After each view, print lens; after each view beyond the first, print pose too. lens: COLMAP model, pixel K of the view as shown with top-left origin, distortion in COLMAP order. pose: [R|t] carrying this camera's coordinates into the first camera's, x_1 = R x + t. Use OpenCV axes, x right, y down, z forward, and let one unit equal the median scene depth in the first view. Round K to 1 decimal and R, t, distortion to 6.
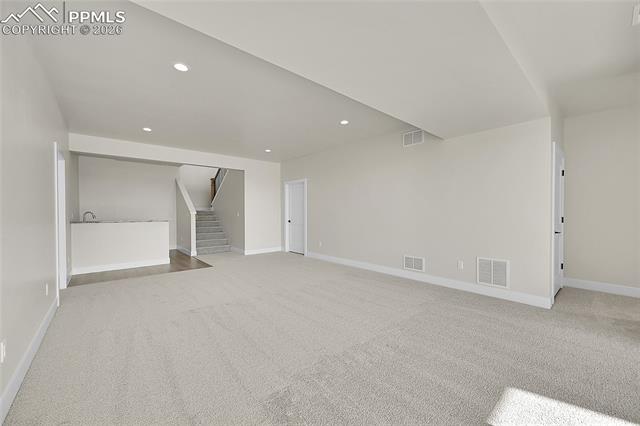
lens RADIAL K [[245.5, 0, 322.5], [0, 245.5, 214.1], [0, 0, 1]] dist [0.000857, 0.000032]
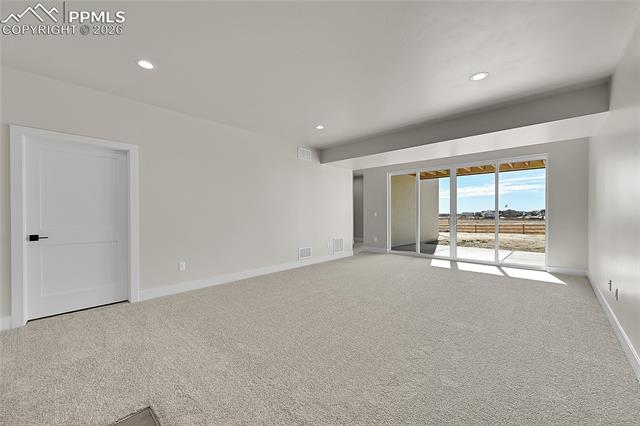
lens RADIAL K [[245.5, 0, 322.5], [0, 245.5, 214.1], [0, 0, 1]] dist [0.000857, 0.000032]
pose [[-0.087289, -0.004926, 0.996171, -0.582799], [0.007299, 0.999958, 0.005584, -0.005134], [-0.996156, 0.007758, -0.087249, 0.653580]]
